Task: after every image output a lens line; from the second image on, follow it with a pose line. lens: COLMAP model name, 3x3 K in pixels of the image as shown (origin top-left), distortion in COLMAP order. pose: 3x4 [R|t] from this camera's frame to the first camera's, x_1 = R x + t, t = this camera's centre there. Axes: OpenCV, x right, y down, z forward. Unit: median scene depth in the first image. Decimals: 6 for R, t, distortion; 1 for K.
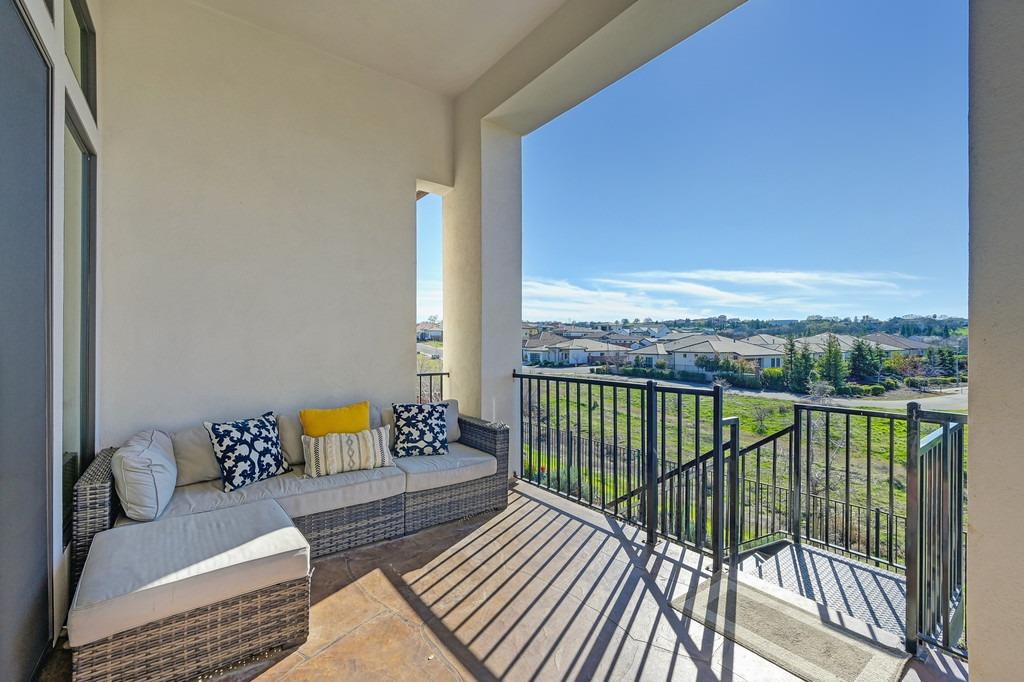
lens RADIAL K [[448.6, 0, 515.8], [0, 448.6, 335.2], [0, 0, 1]] dist [-0.001867, -0.000512]
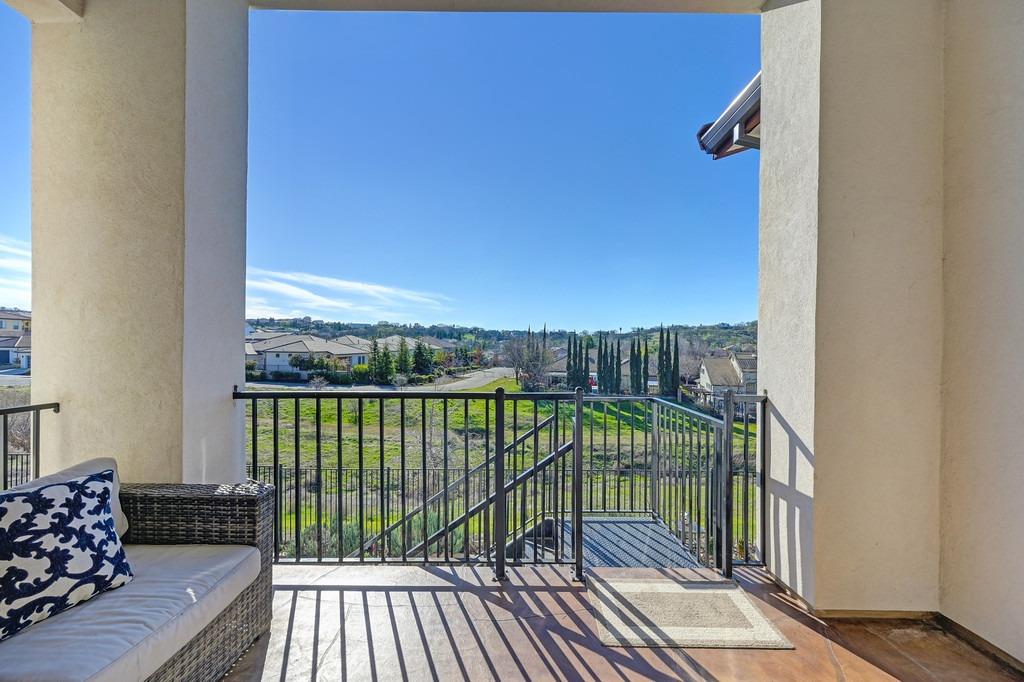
lens RADIAL K [[404.1, 0, 510.7], [0, 404.1, 343.5], [0, 0, 1]] dist [-0.000615, -0.000309]
pose [[0.599076, 0.005260, 0.800675, -0.217056], [-0.020008, 0.999765, 0.008402, 0.007393], [-0.800442, -0.021053, 0.599040, 0.378976]]
